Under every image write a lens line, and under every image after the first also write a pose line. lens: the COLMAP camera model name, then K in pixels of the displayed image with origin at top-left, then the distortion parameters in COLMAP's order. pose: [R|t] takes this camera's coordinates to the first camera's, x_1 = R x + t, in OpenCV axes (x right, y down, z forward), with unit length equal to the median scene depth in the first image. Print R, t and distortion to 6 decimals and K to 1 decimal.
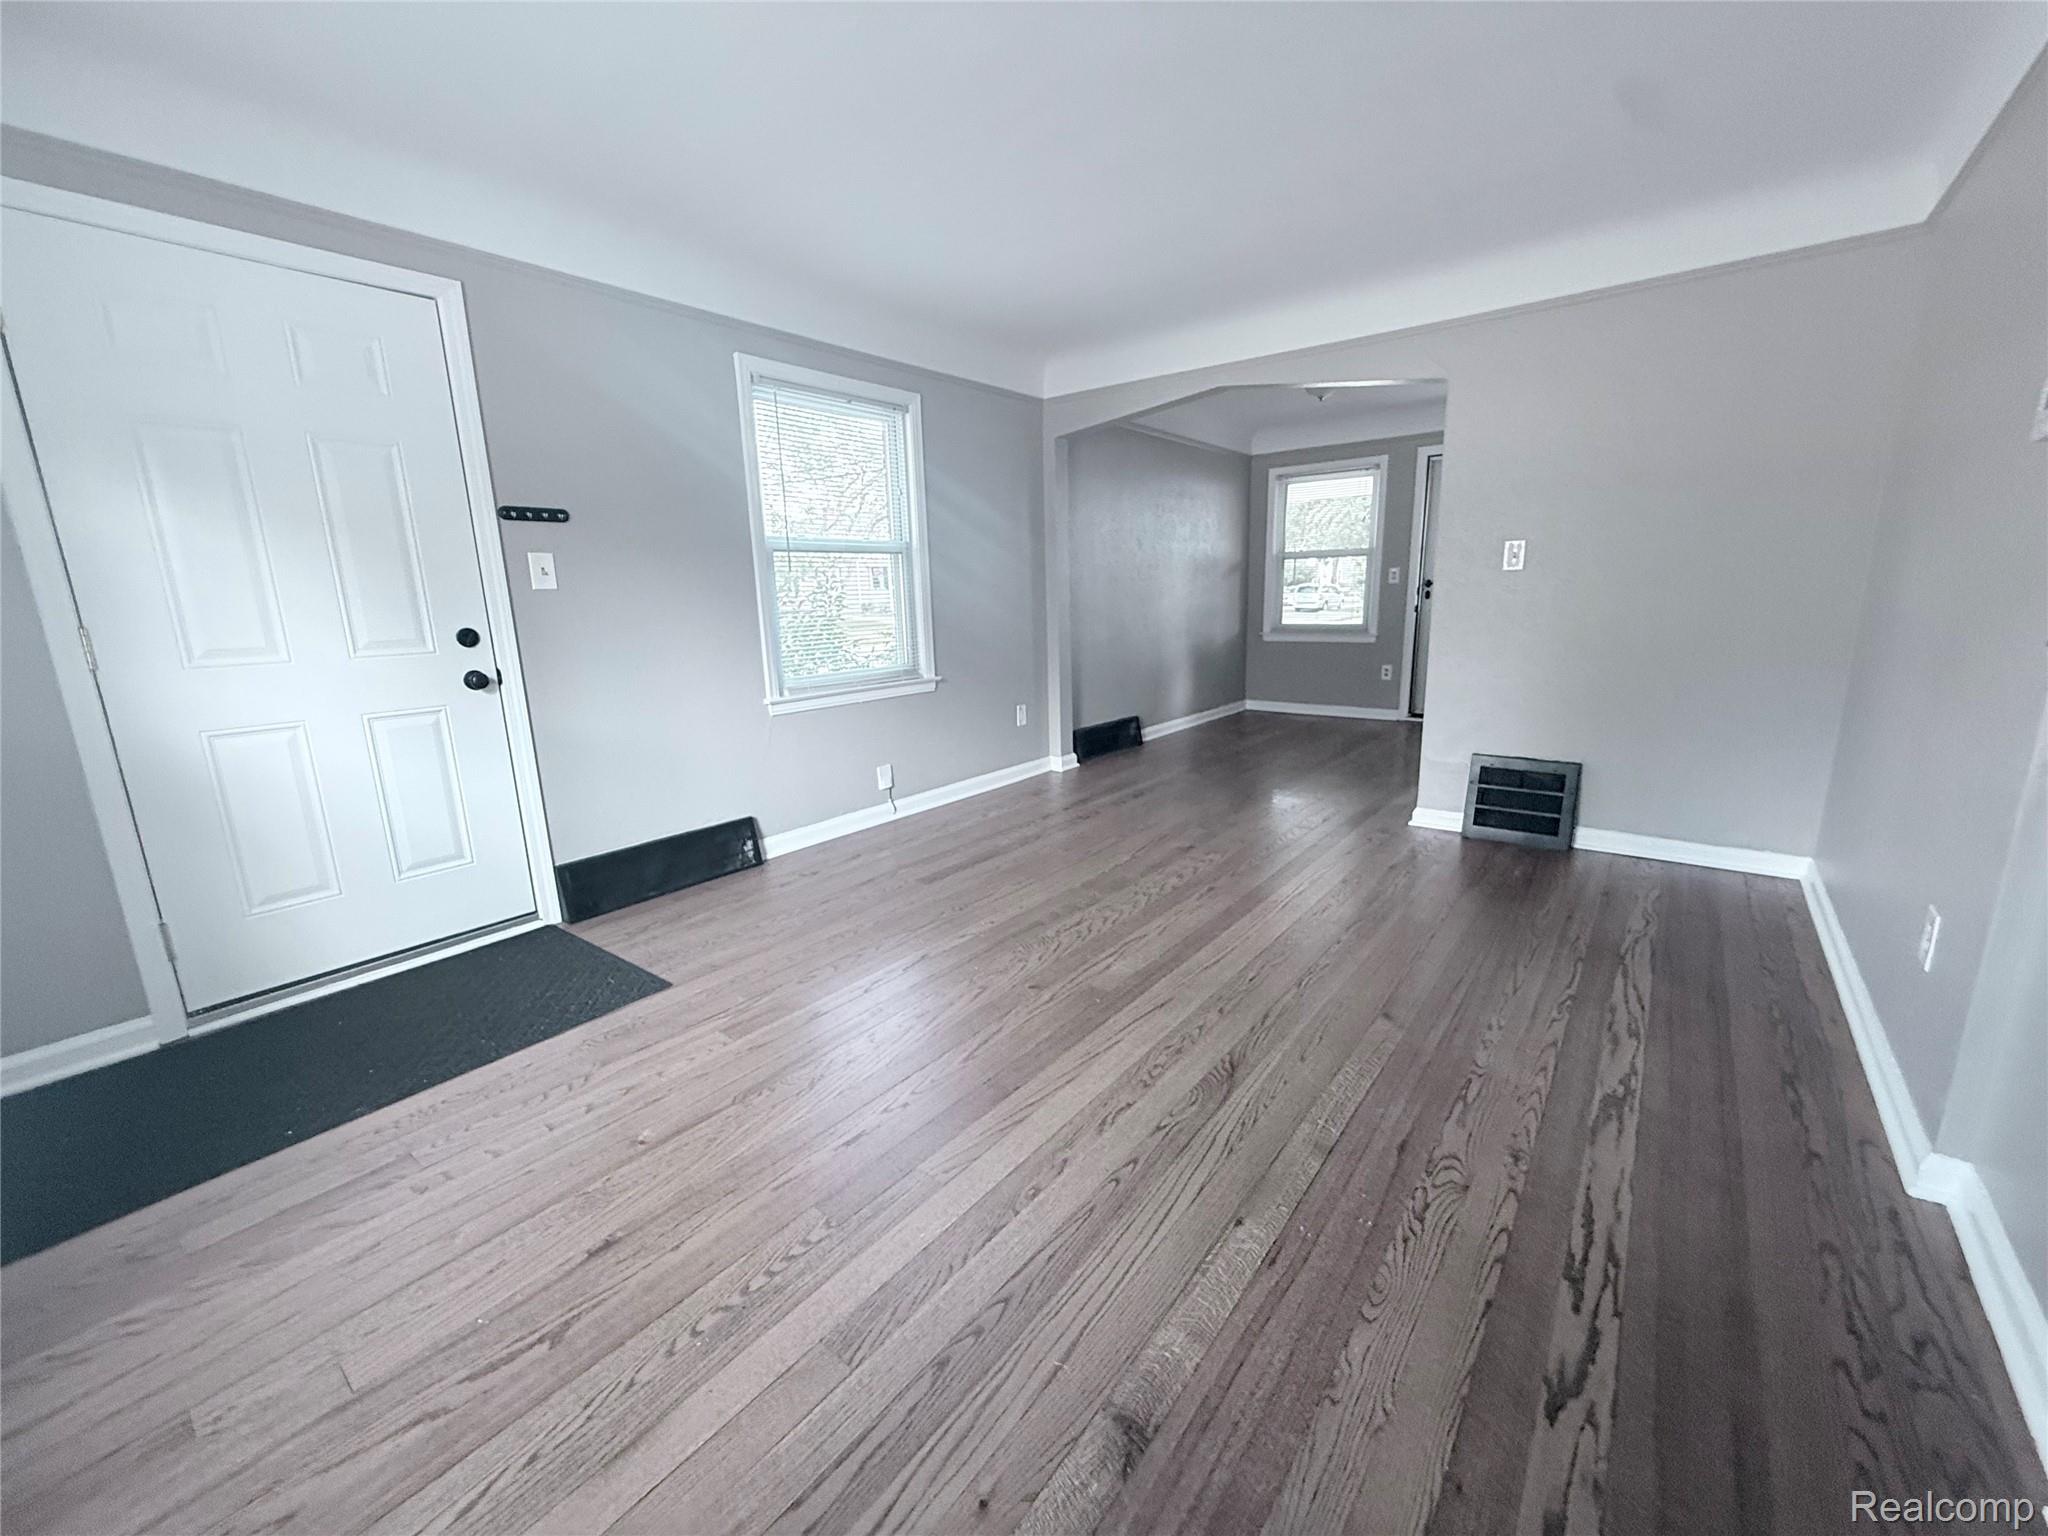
lens RADIAL K [[807.4, 0, 1023.2], [0, 807.4, 772.4], [0, 0, 1]] dist [0.000570, 0.000005]
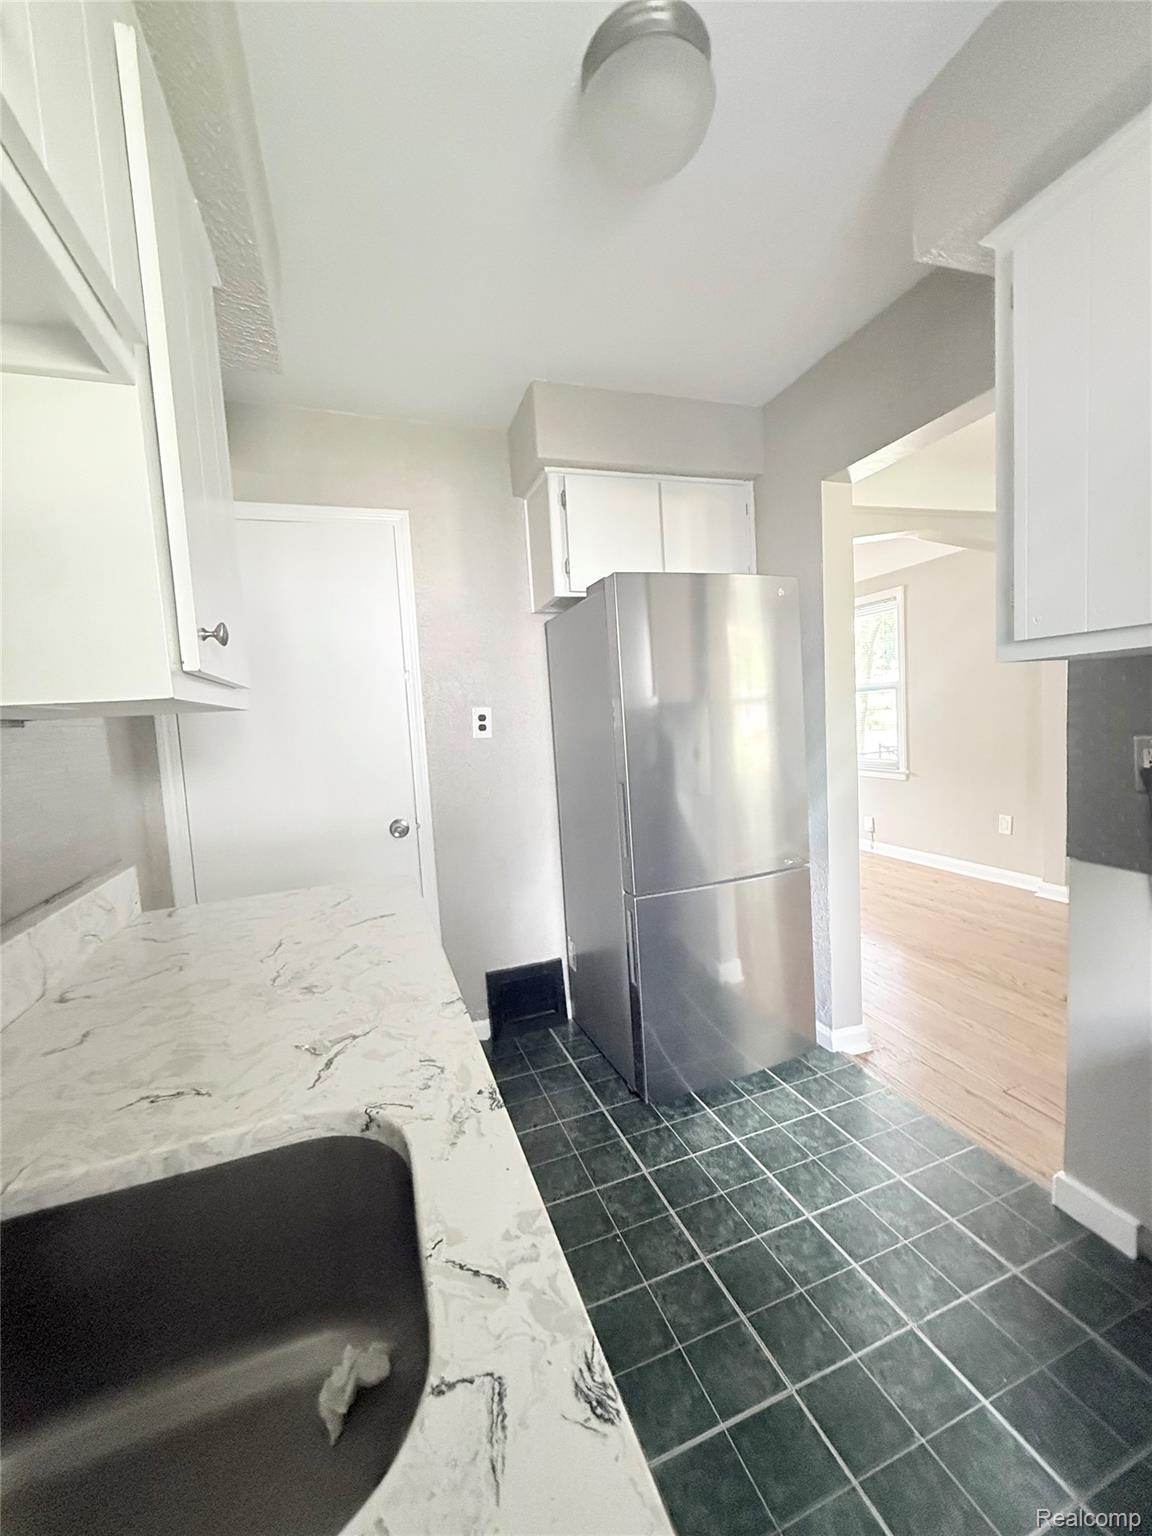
lens RADIAL K [[605.6, 0, 577.7], [0, 605.6, 764.2], [0, 0, 1]] dist [0.000570, 0.000005]
pose [[-0.515141, 0.130824, -0.847062, 1.104666], [-0.106849, 0.970771, 0.214910, -0.299060], [0.850419, 0.201217, -0.486106, 1.023065]]
